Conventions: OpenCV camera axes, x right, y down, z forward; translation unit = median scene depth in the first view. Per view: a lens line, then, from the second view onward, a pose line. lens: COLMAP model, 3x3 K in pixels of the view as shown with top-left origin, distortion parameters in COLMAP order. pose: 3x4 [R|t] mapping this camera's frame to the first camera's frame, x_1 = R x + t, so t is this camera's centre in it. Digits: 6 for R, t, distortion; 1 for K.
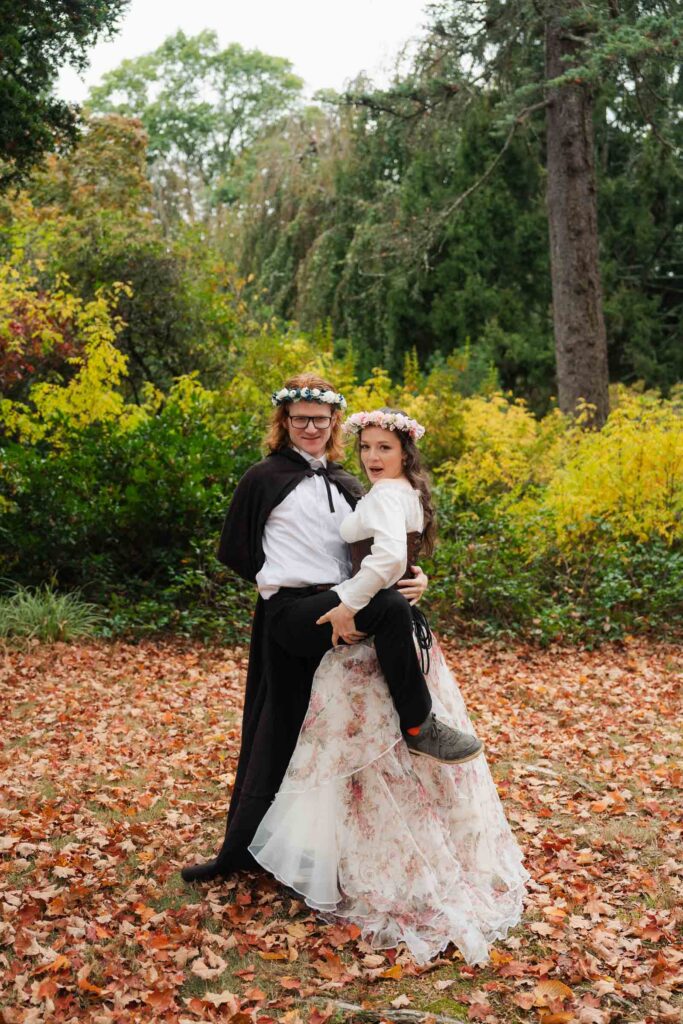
lens RADIAL K [[1181.0, 0, 338.6], [0, 1181.0, 506.8], [0, 0, 1]] dist [0.052090, 0.000000]
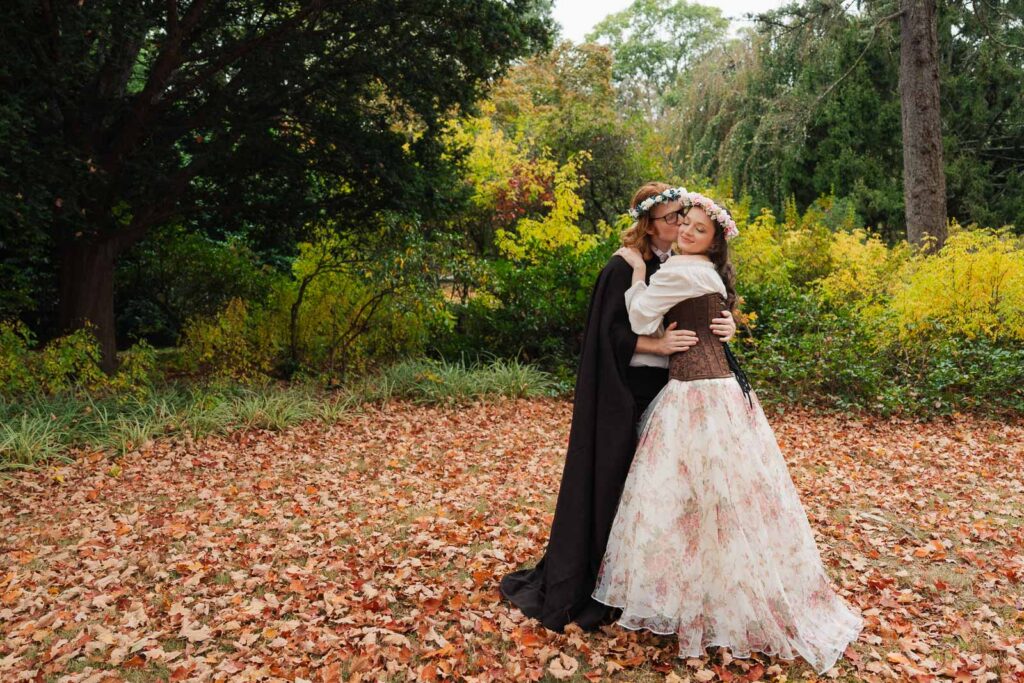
lens RADIAL K [[801.7, 0, 596.6], [0, 801.7, 301.4], [0, 0, 1]] dist [0.005632, 0.031498]
pose [[0.981431, 0.018378, -0.190931, 0.021907], [-0.022122, 0.999602, -0.017501, 0.010421], [0.190533, 0.021399, 0.981448, 0.064462]]
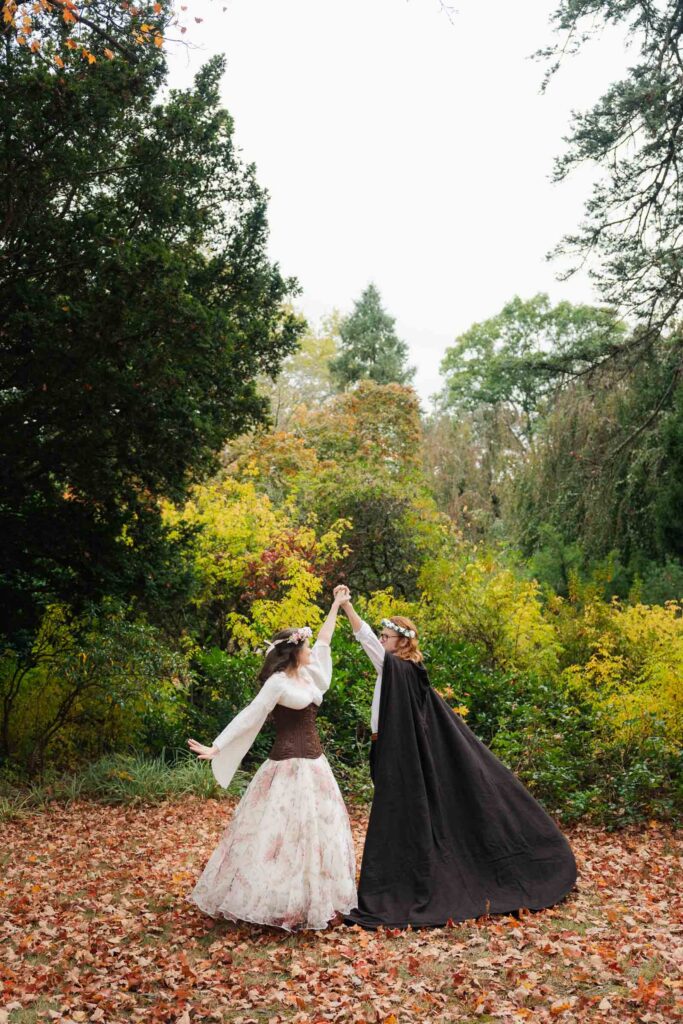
lens RADIAL K [[1057.7, 0, 337.7], [0, 1057.7, 512.8], [0, 0, 1]] dist [0.019569, 0.000000]
pose [[0.937088, -0.039461, -0.346855, 0.240453], [-0.020366, 0.985719, -0.167163, -0.004743], [0.348498, 0.163710, 0.922902, -0.071216]]
